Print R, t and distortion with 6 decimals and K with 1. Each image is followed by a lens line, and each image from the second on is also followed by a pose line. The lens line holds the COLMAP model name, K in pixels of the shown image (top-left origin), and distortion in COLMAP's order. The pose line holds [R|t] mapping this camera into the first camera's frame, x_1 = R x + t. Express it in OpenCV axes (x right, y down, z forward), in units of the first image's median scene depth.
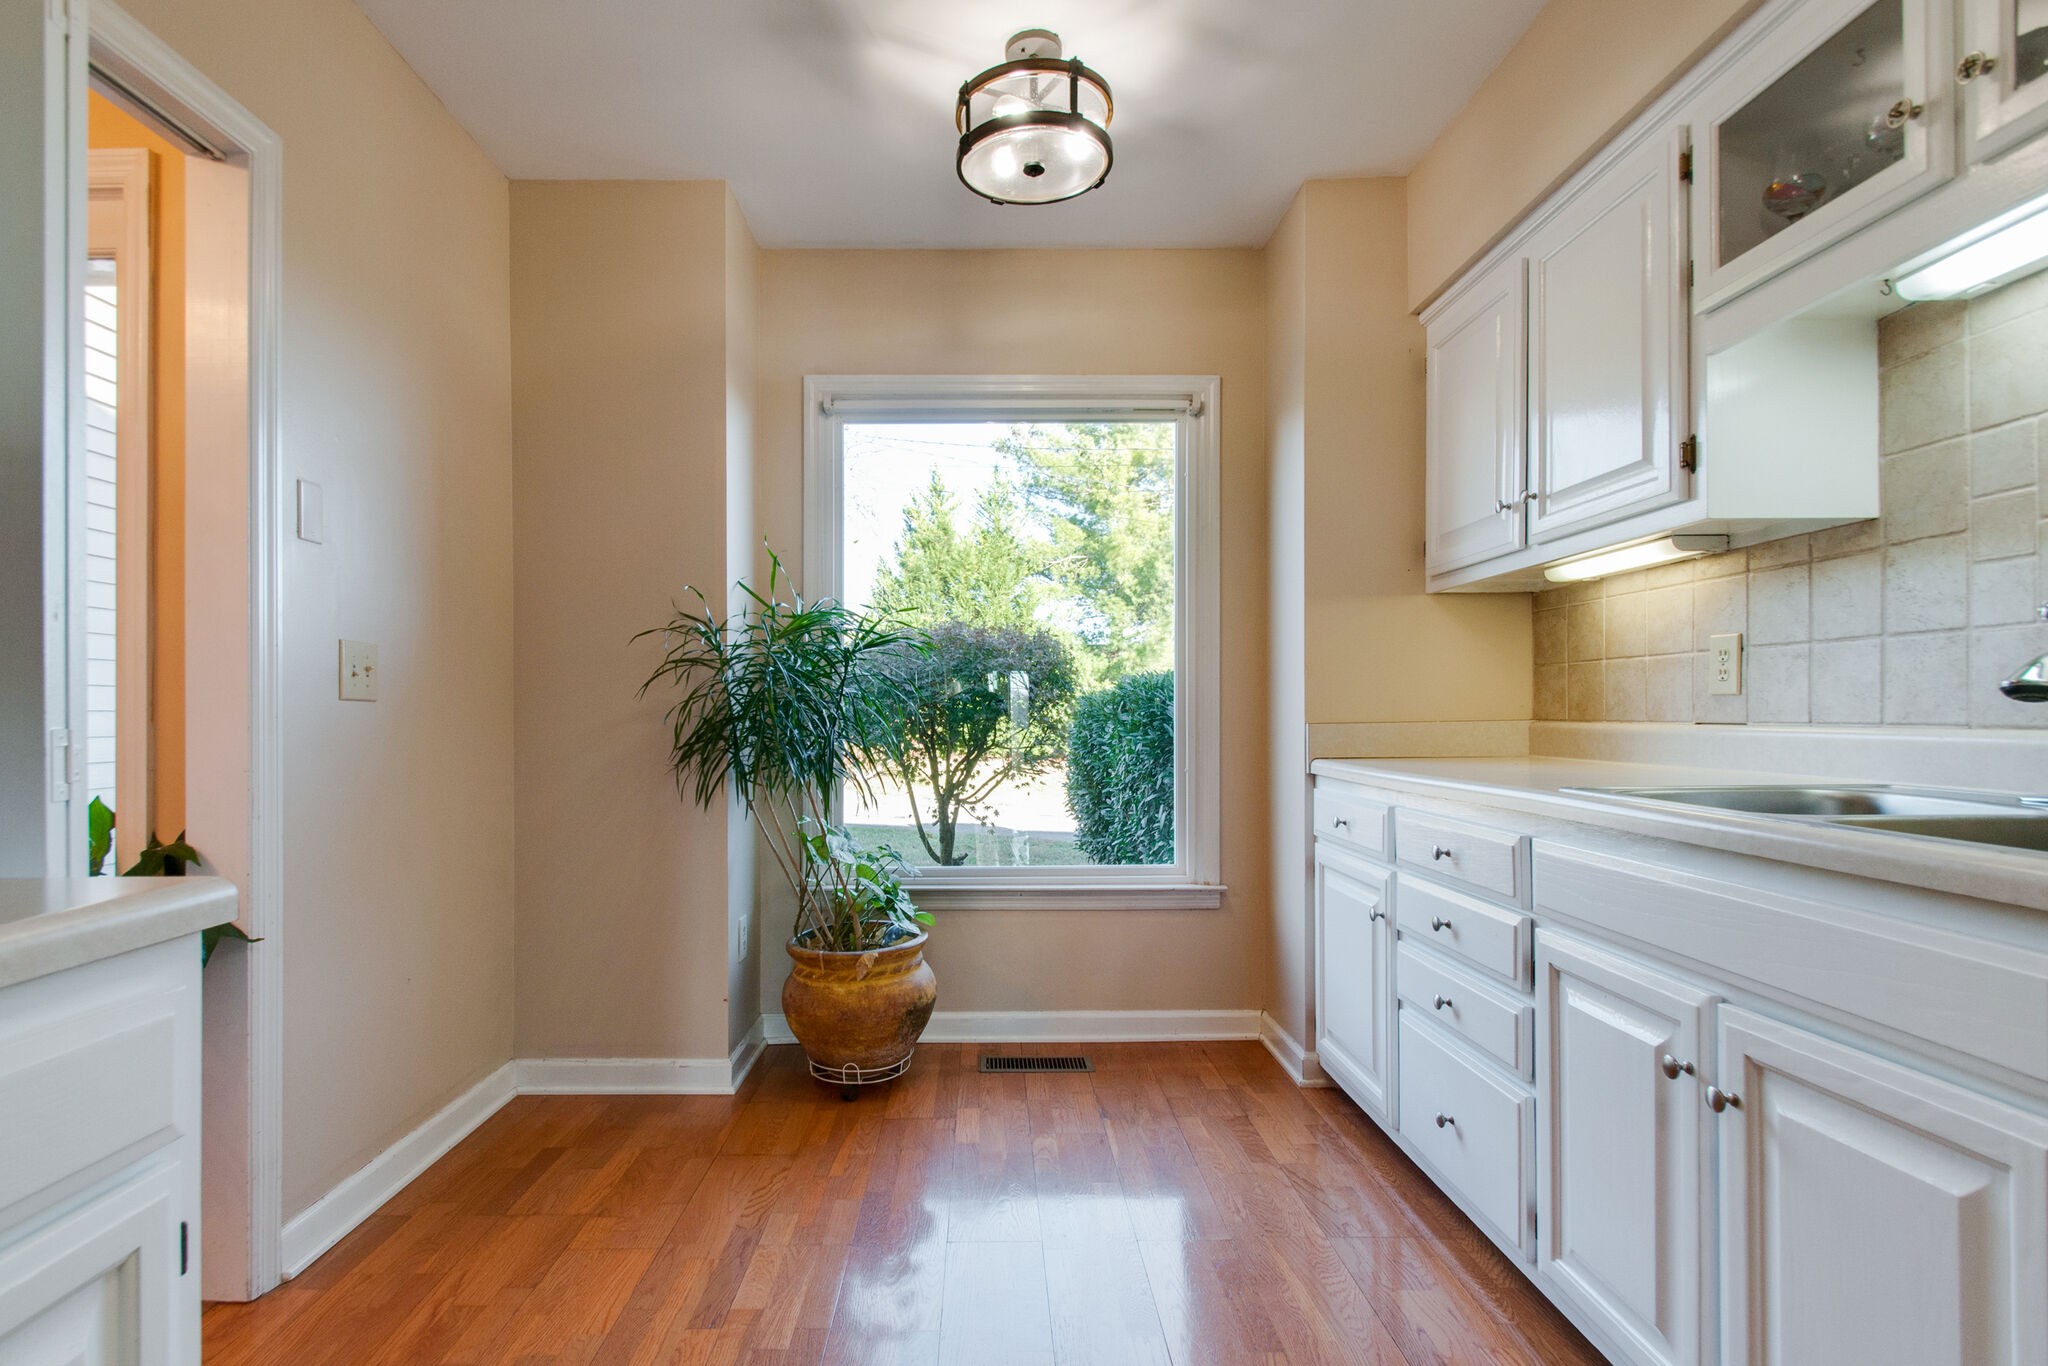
lens RADIAL K [[1050.7, 0, 1031.2], [0, 1050.7, 711.9], [0, 0, 1]] dist [0.028945, -0.008726]
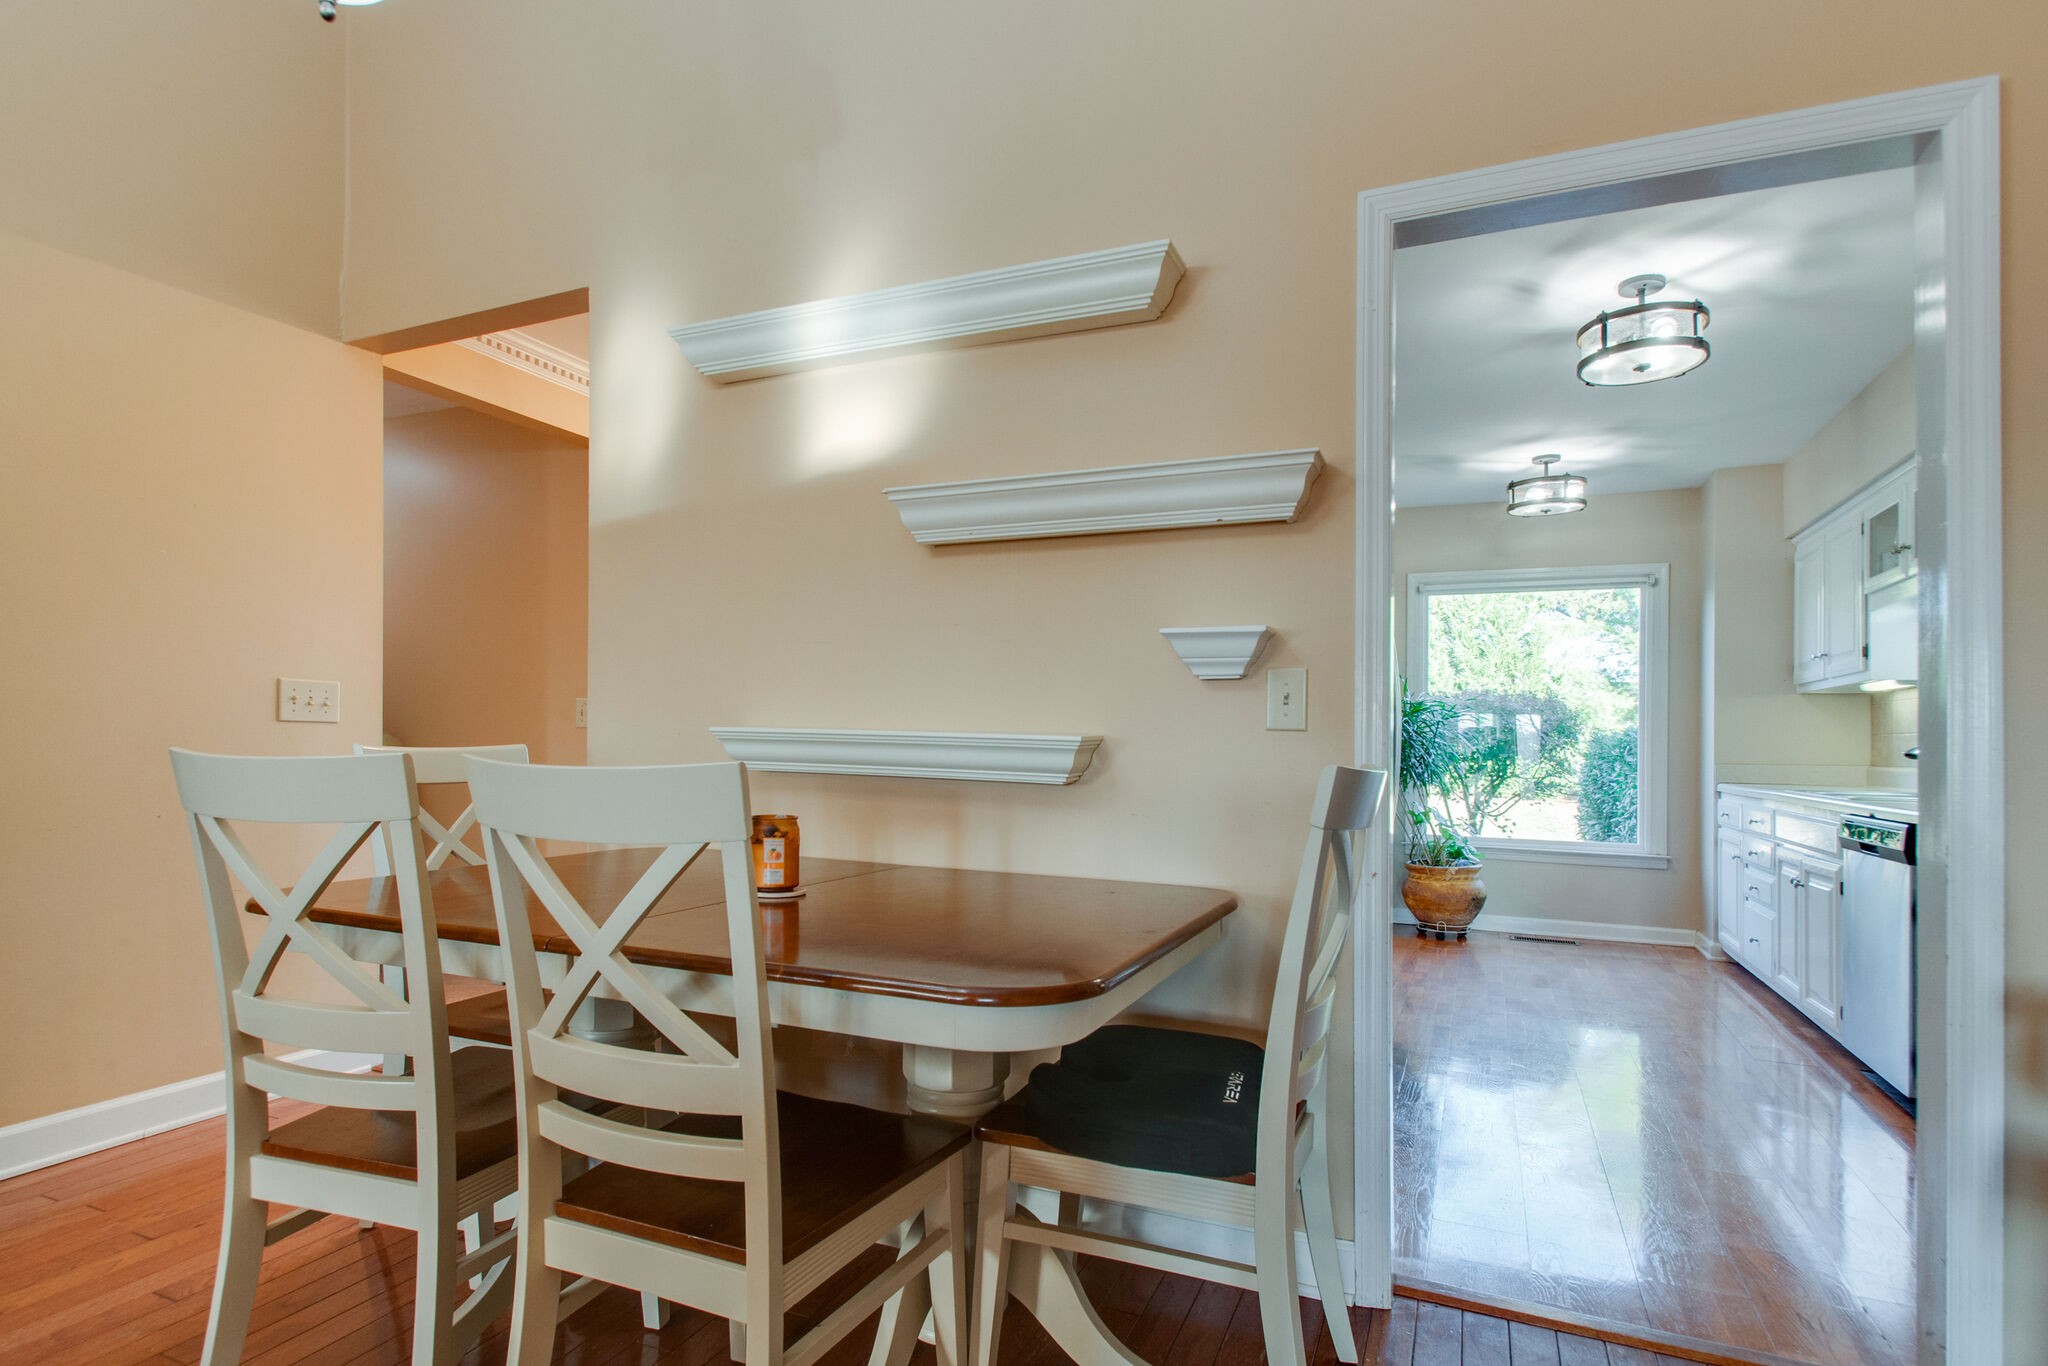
lens RADIAL K [[1050.7, 0, 984.3], [0, 1050.7, 706.8], [0, 0, 1]] dist [0.028945, -0.008726]
pose [[0.884565, 0.005916, -0.466379, -0.001376], [-0.022770, 0.999275, -0.030511, -0.002449], [0.465861, 0.037609, 0.884059, -1.235835]]
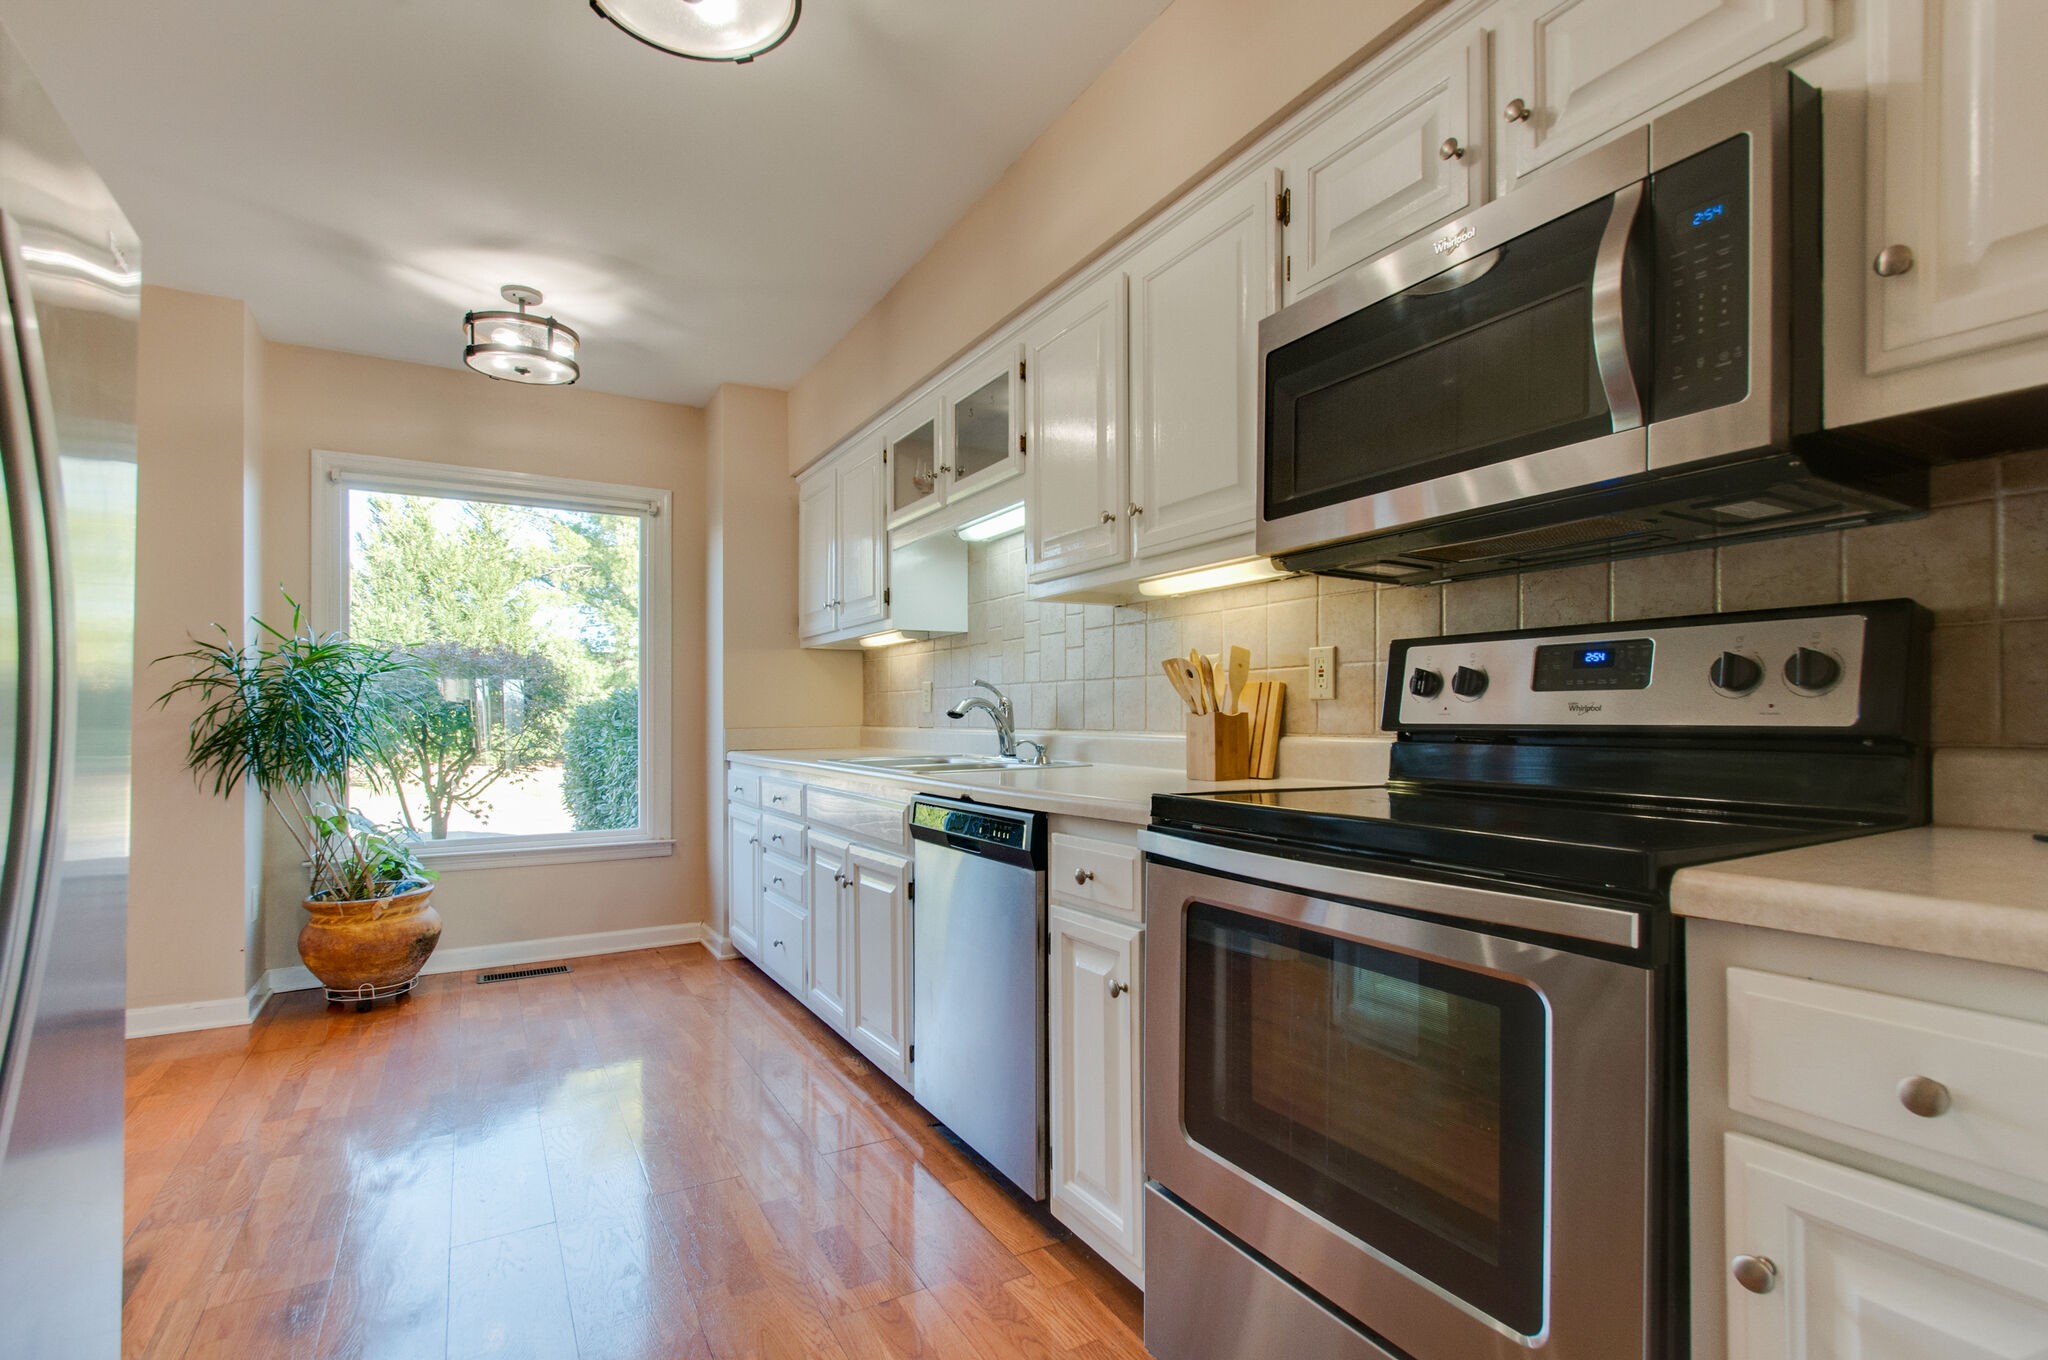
lens RADIAL K [[952.0, 0, 1058.5], [0, 952.0, 717.9], [0, 0, 1]] dist [0.003539, 0.002333]
pose [[0.874273, 0.000268, 0.485435, 0.008392], [-0.000530, 1.000000, 0.000402, -0.005487], [-0.485435, -0.000608, 0.874273, -0.481252]]
